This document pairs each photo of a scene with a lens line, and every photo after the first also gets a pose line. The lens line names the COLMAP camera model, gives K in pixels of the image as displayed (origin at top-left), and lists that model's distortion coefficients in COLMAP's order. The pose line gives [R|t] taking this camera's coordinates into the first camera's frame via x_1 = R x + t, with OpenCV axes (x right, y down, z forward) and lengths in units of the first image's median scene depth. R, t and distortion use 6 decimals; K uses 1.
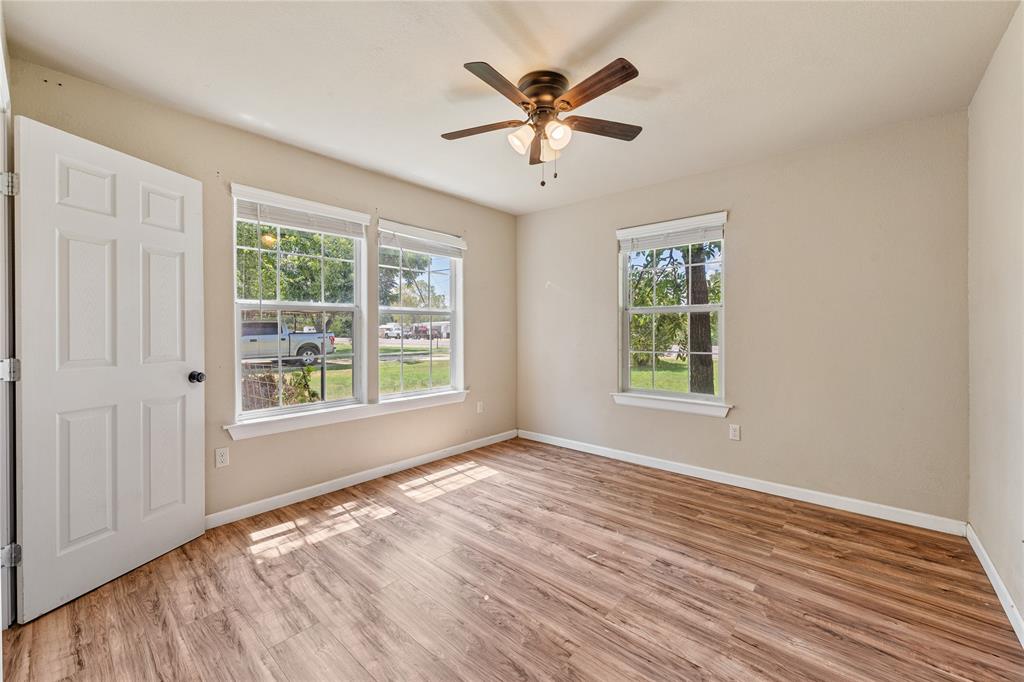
lens RADIAL K [[402.1, 0, 529.1], [0, 402.1, 329.5], [0, 0, 1]] dist [0.000627, -0.000062]
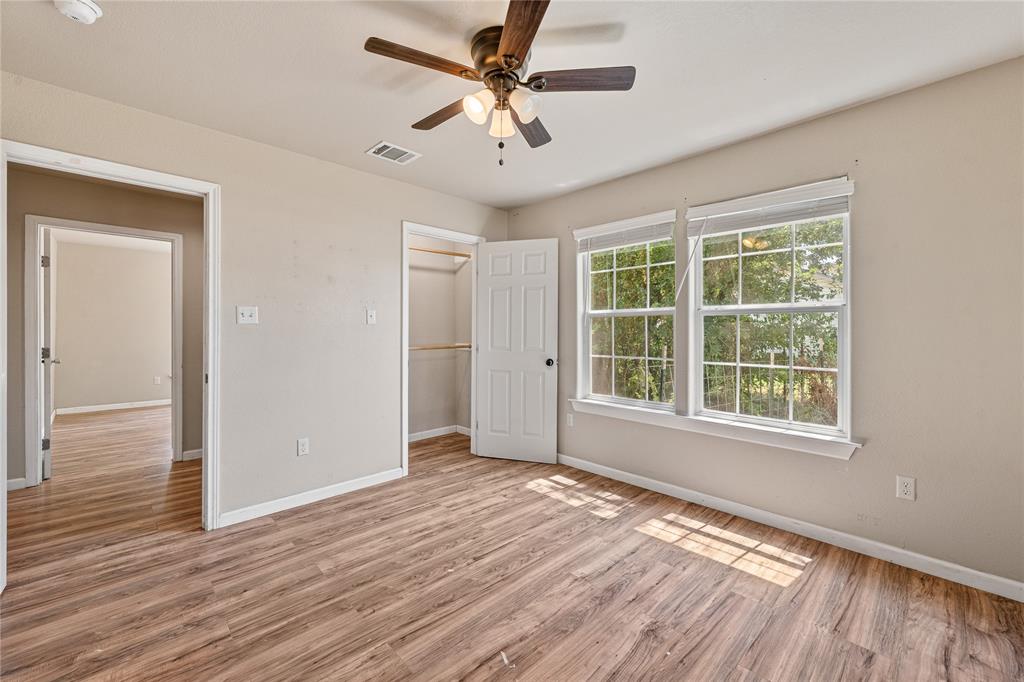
lens RADIAL K [[408.9, 0, 509.9], [0, 408.9, 331.4], [0, 0, 1]] dist [0.000734, -0.000003]
pose [[-0.089428, 0.003519, -0.995987, 0.707288], [-0.005332, 0.999978, 0.004011, -0.009433], [0.995979, 0.005669, -0.089407, 0.871615]]
